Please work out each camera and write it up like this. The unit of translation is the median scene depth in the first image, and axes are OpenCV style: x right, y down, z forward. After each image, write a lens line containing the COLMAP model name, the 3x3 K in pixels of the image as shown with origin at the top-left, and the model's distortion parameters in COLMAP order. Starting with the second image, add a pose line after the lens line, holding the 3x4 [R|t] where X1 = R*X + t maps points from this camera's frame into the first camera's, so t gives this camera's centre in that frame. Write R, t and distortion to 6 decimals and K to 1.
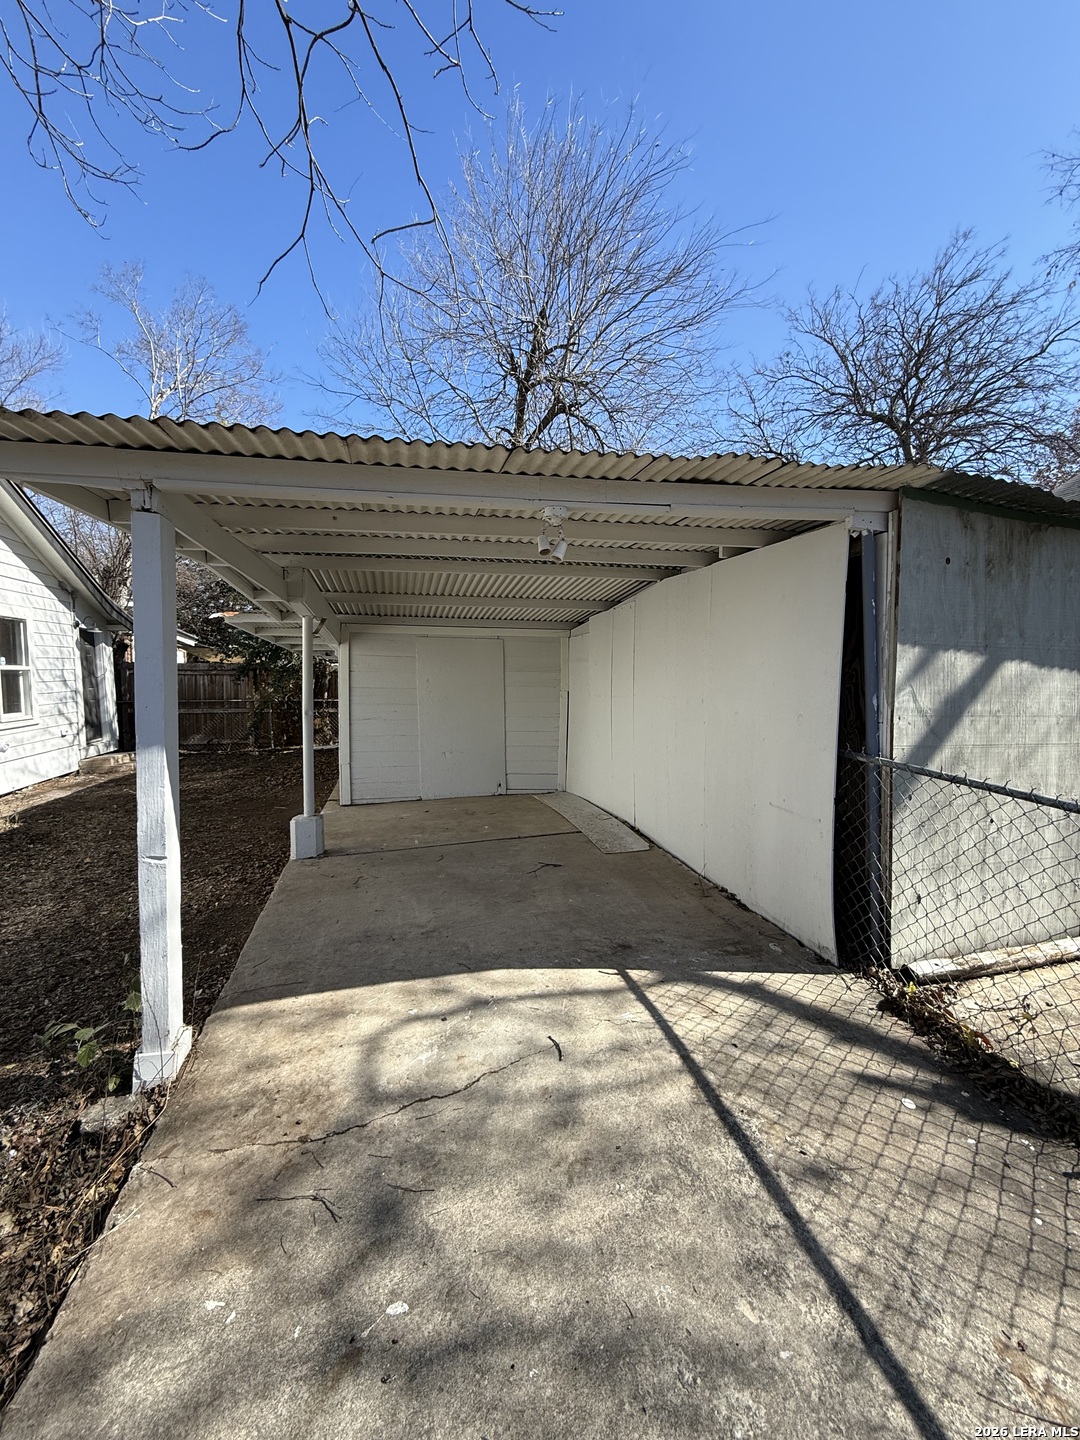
lens RADIAL K [[574.6, 0, 543.3], [0, 574.6, 719.8], [0, 0, 1]] dist [0.002985, -0.000114]
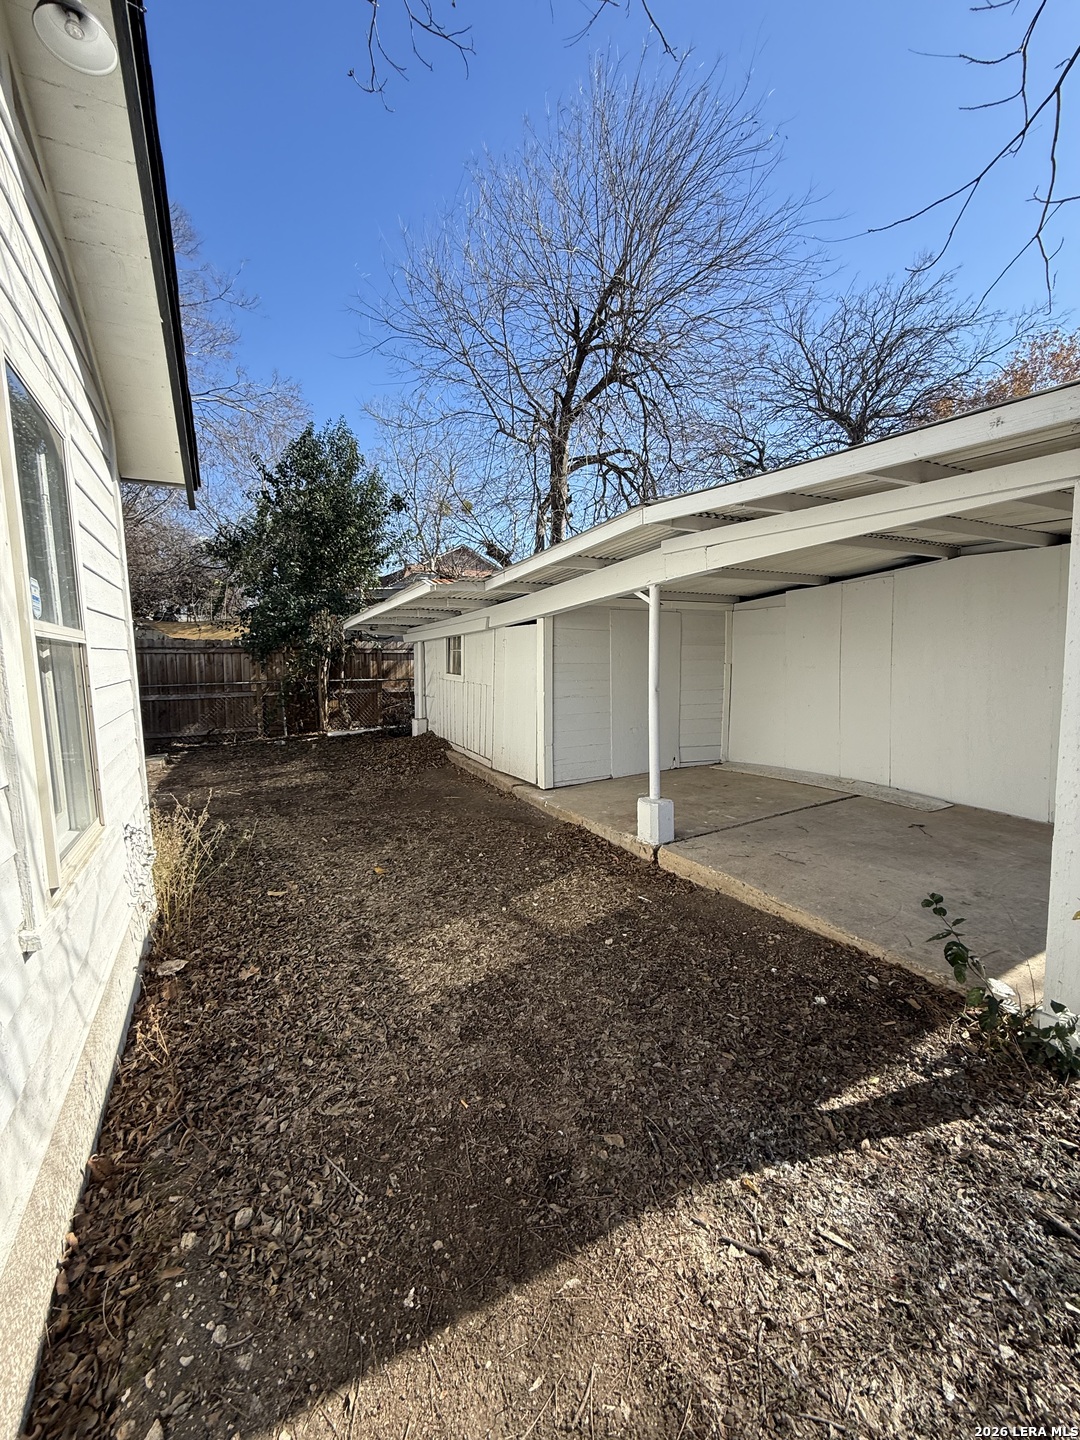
lens RADIAL K [[574.6, 0, 540.2], [0, 574.6, 716.6], [0, 0, 1]] dist [0.002985, -0.000114]
pose [[0.967462, -0.040256, 0.249795, -0.547635], [0.030971, 0.998679, 0.040992, -0.007977], [-0.251115, -0.031922, 0.967431, 0.091128]]
